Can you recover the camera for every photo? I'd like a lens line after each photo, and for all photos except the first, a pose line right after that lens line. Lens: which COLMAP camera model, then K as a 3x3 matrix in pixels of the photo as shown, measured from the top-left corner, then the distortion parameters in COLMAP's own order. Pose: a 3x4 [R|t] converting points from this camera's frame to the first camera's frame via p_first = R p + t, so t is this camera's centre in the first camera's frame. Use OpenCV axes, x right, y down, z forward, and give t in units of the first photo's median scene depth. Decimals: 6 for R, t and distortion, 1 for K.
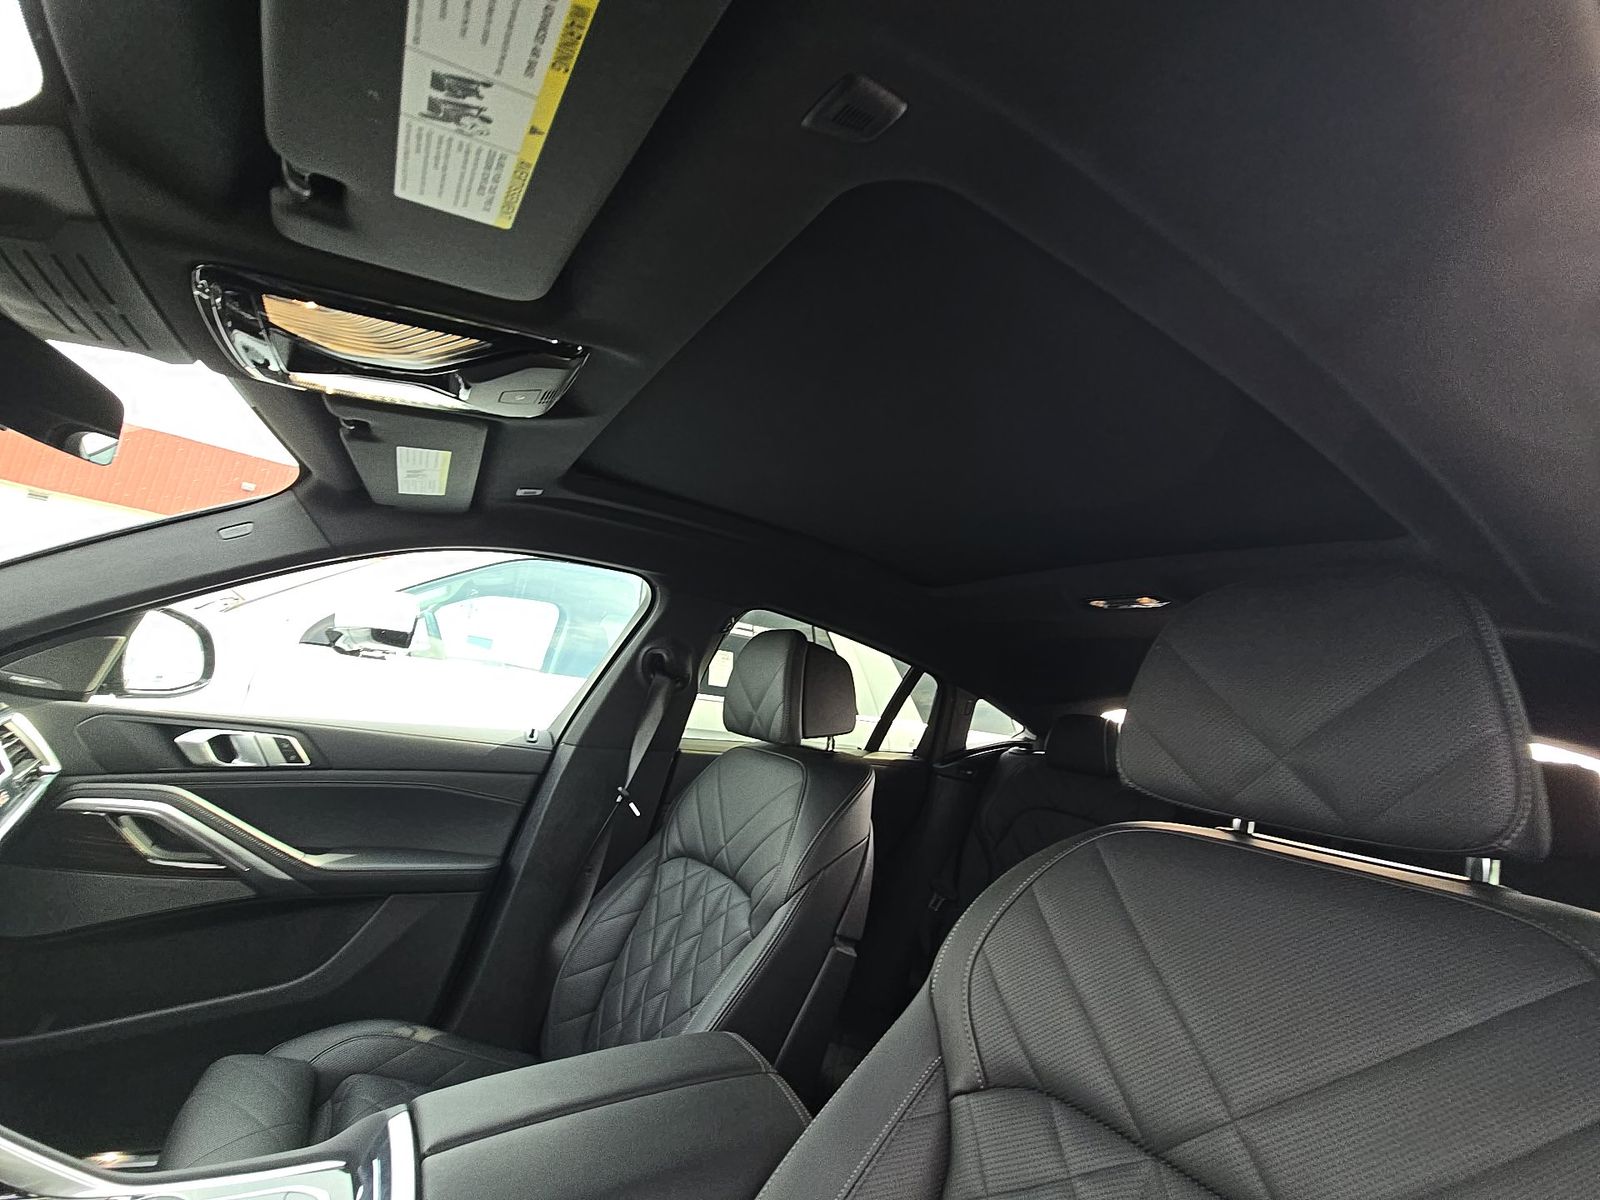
lens RADIAL K [[652.9, 0, 806.1], [0, 652.9, 597.7], [0, 0, 1]] dist [0.008818, -0.007771]
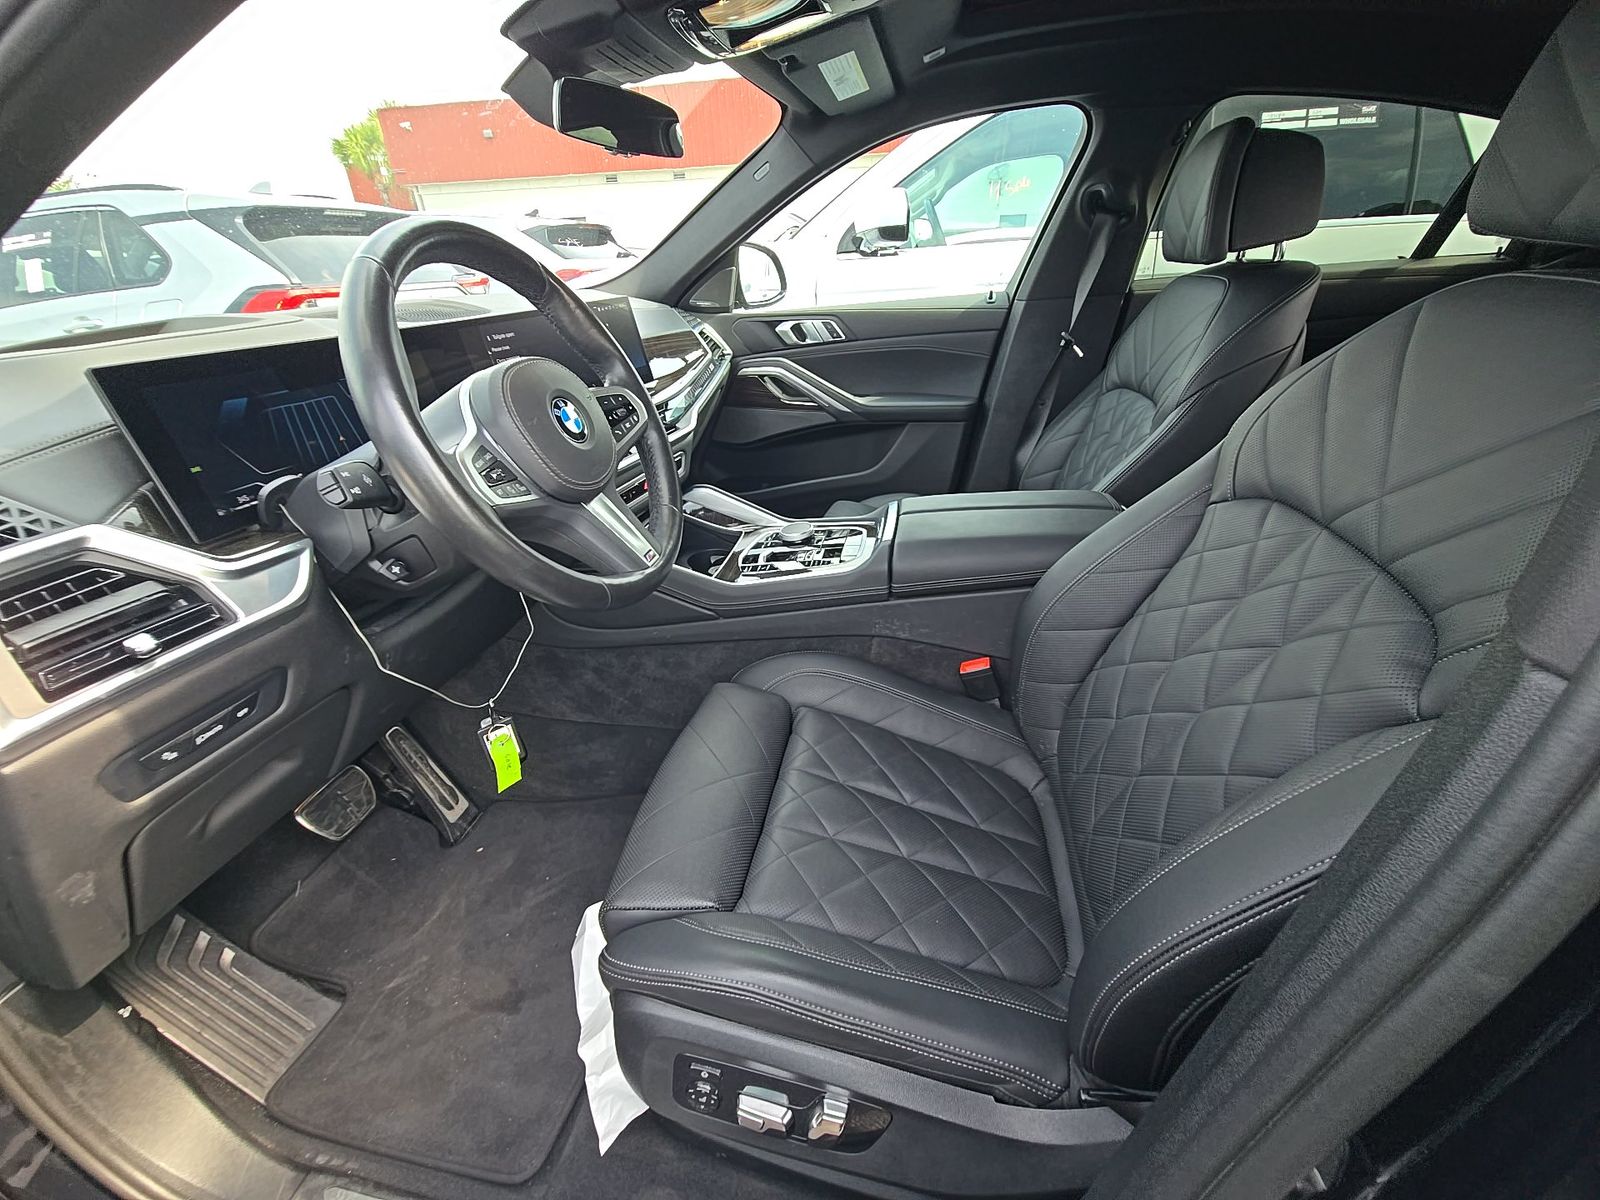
lens RADIAL K [[652.9, 0, 806.1], [0, 652.9, 597.7], [0, 0, 1]] dist [0.008818, -0.007771]
pose [[0.719486, 0.156121, -0.676732, 0.263323], [0.261757, 0.841591, 0.472448, 0.025078], [0.643291, -0.517059, 0.564647, -0.191964]]
